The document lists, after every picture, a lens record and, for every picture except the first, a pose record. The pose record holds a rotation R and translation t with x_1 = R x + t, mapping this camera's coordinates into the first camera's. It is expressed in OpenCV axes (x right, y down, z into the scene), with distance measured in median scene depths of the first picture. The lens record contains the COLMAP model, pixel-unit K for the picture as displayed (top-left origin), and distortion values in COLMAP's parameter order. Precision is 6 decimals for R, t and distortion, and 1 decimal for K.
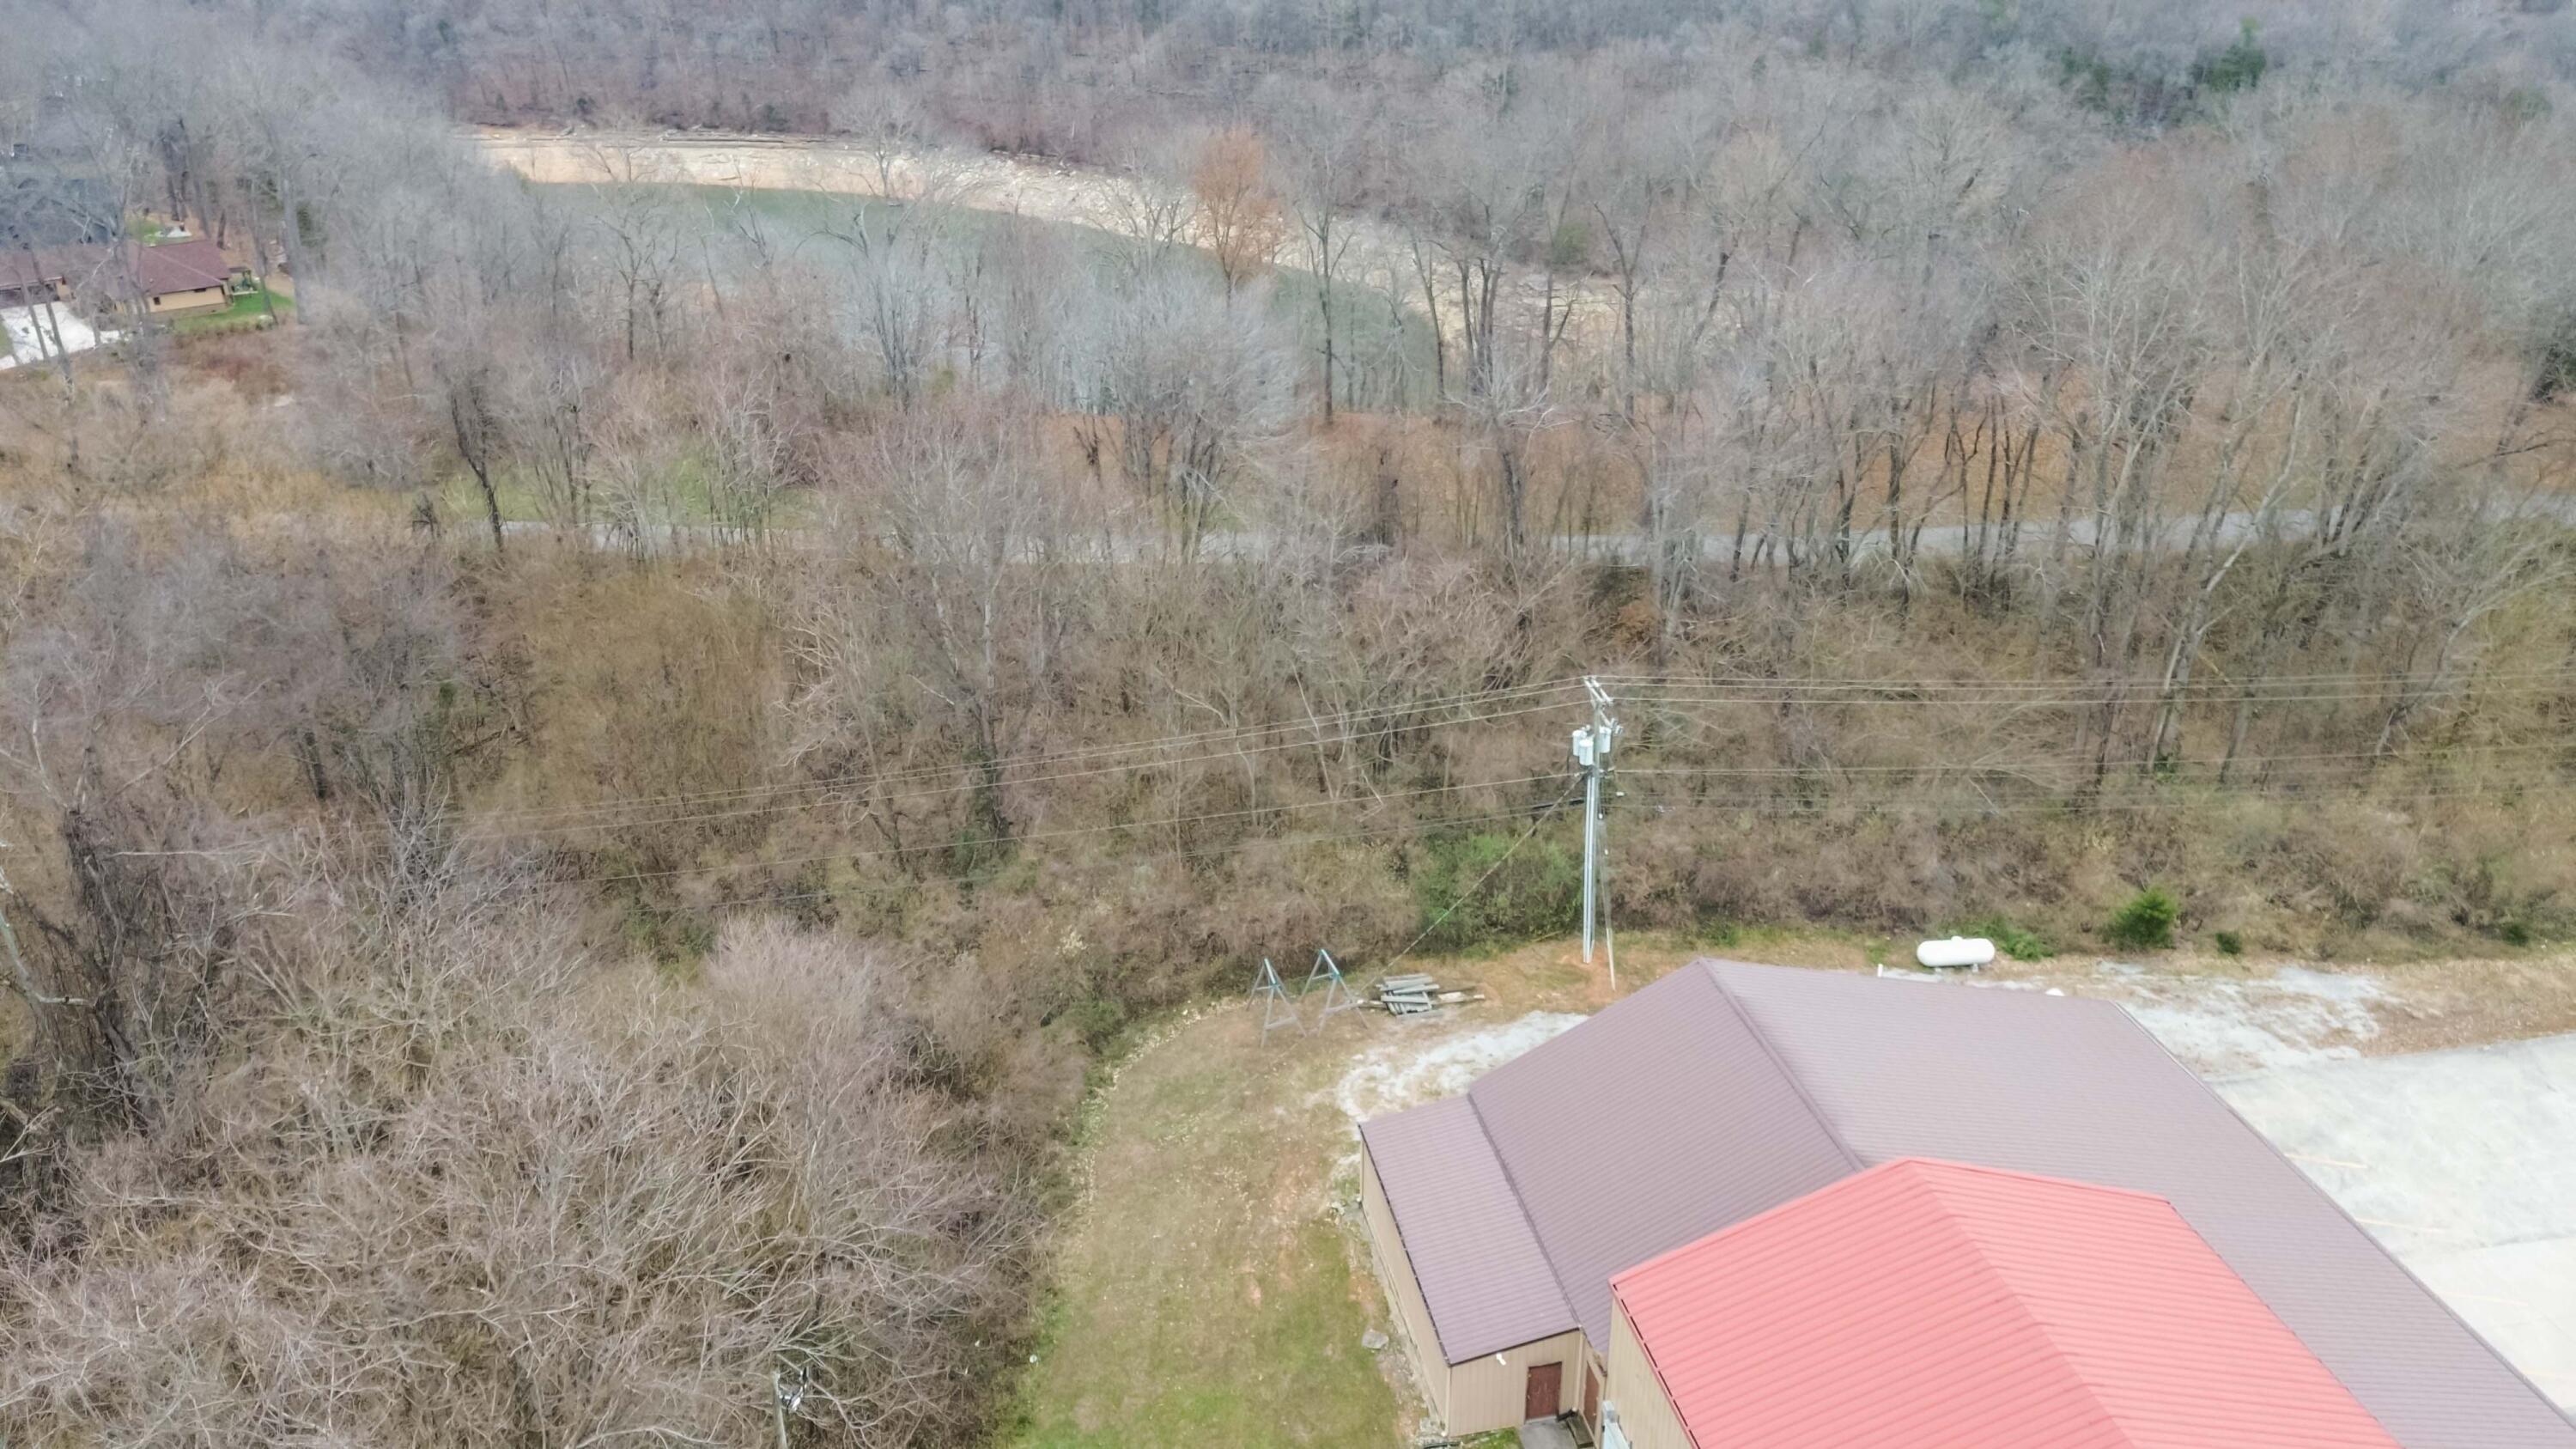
lens RADIAL K [[1862.5, 0, 1295.0], [0, 1862.5, 719.5], [0, 0, 1]] dist [0.113759, -0.187002]
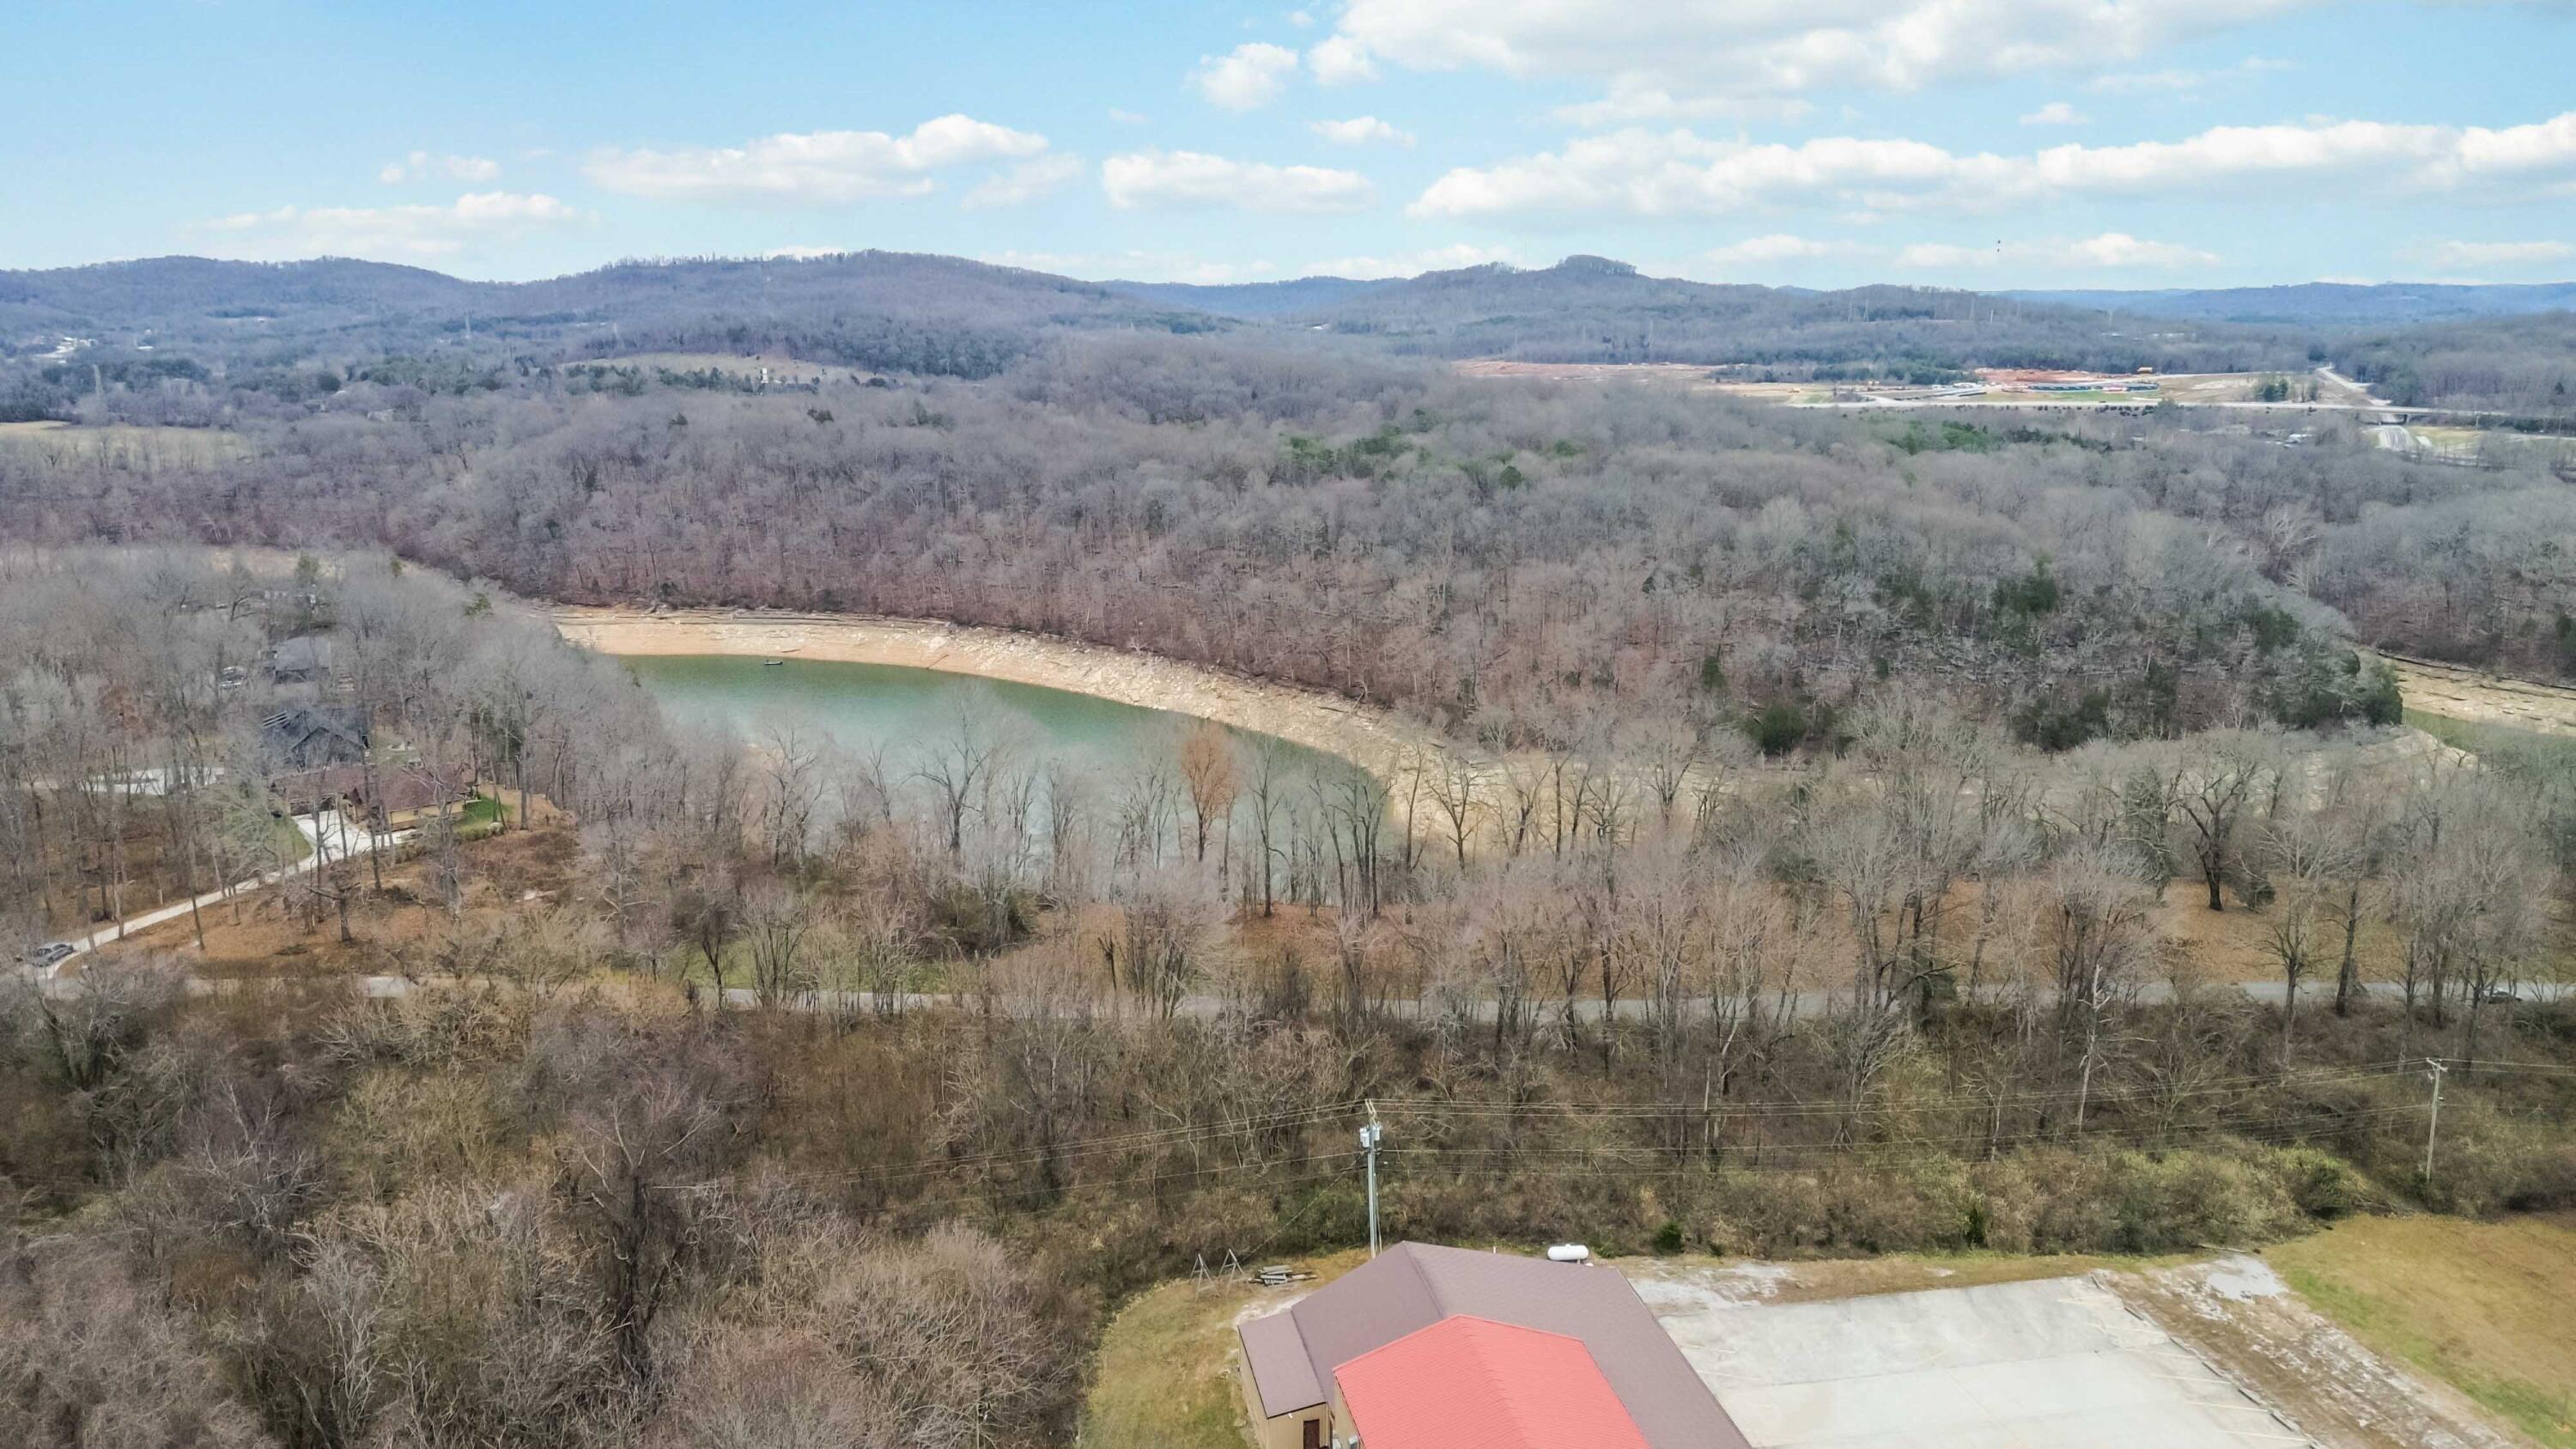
lens RADIAL K [[1862.5, 0, 1295.0], [0, 1862.5, 719.5], [0, 0, 1]] dist [0.113759, -0.187002]
pose [[0.999988, 0.004468, 0.001985, 0.068534], [-0.003939, 0.976761, -0.214296, 0.007175], [-0.002896, 0.214286, 0.976767, -0.879994]]
